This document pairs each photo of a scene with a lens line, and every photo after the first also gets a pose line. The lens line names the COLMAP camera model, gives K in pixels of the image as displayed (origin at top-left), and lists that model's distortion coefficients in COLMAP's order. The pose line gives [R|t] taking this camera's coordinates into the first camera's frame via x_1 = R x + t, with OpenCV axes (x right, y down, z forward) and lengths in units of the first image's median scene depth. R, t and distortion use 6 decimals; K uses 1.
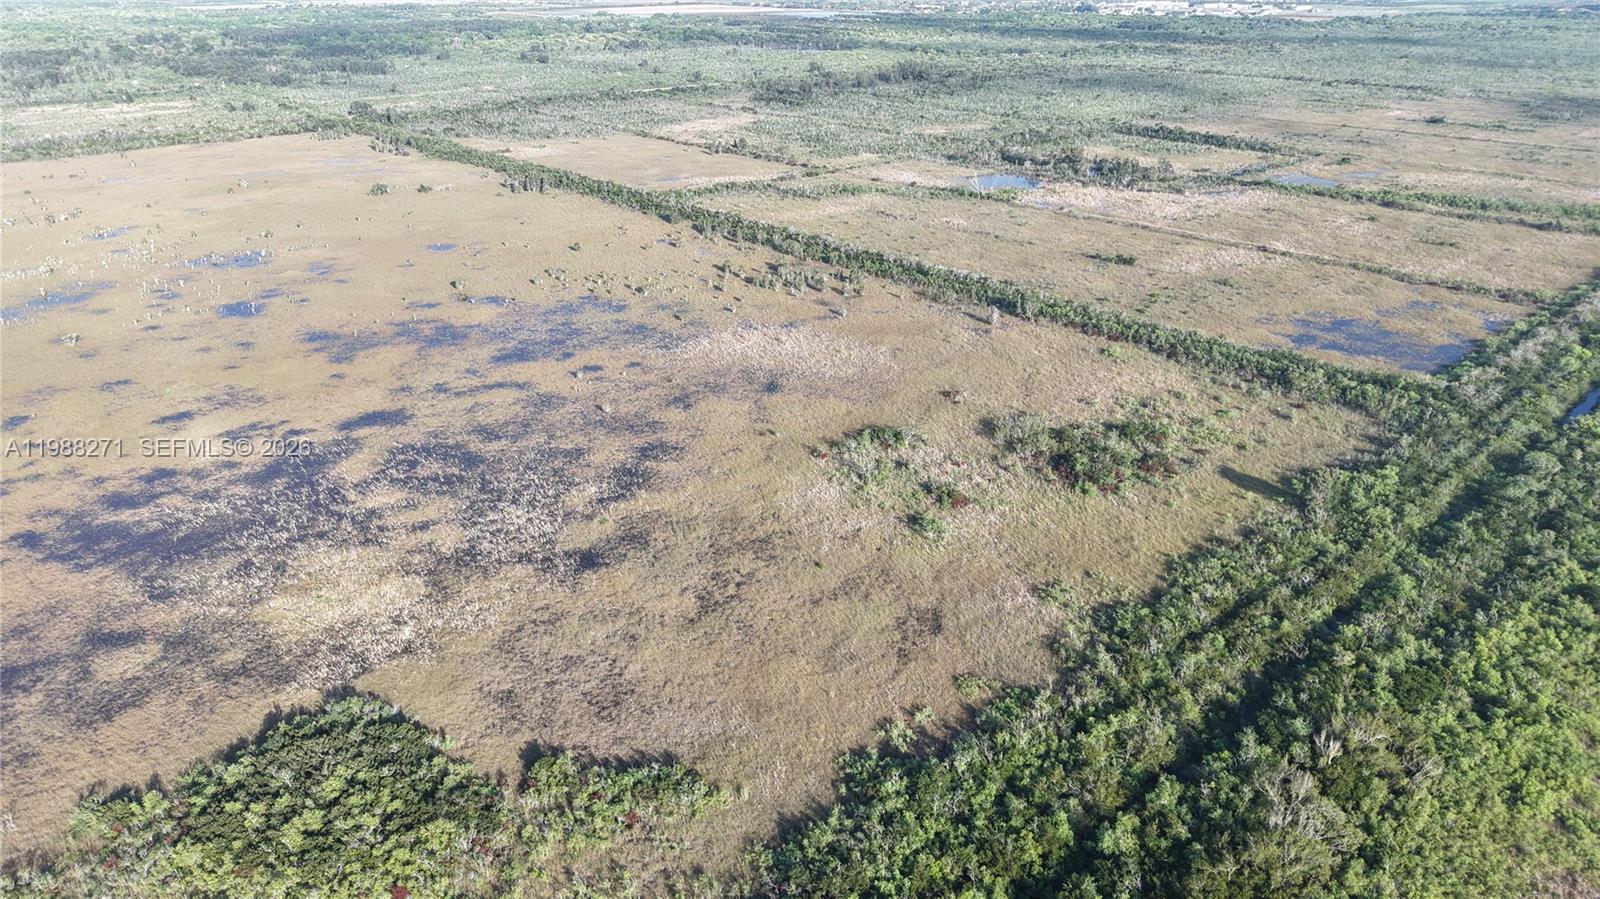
lens RADIAL K [[1065.7, 0, 801.2], [0, 1065.7, 452.7], [0, 0, 1]] dist [0.030655, -0.034225]
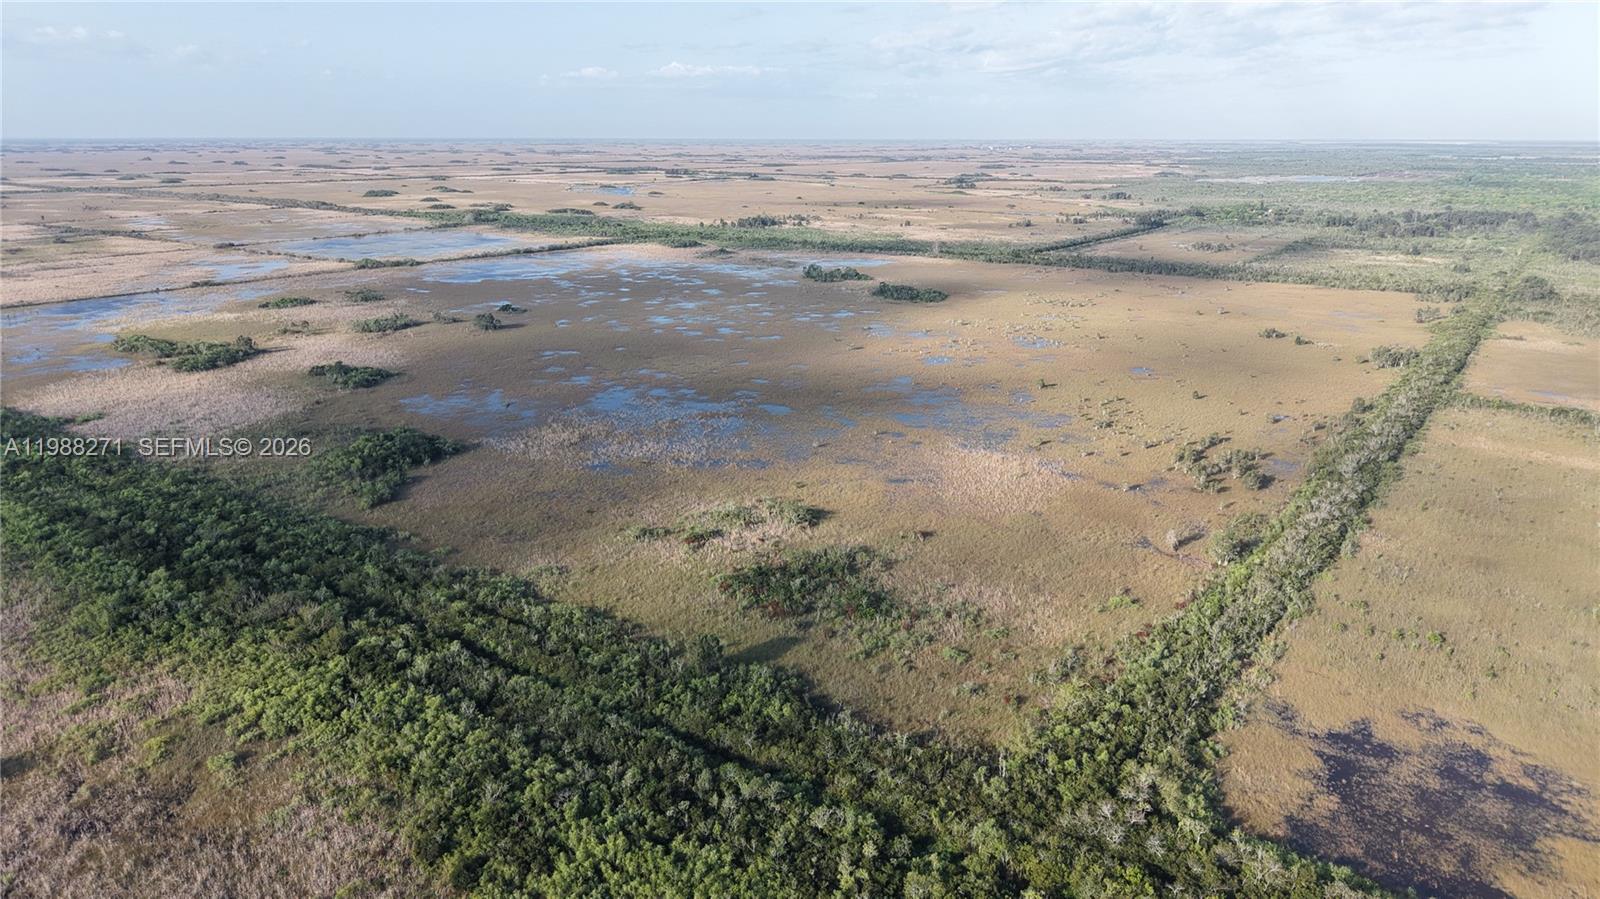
lens RADIAL K [[1065.7, 0, 797.7], [0, 1065.7, 455.4], [0, 0, 1]] dist [0.030655, -0.034225]
pose [[0.194735, 0.286139, -0.938191, 1.184254], [-0.414795, 0.890788, 0.185585, -0.295340], [0.888832, 0.353017, 0.292157, 0.648596]]
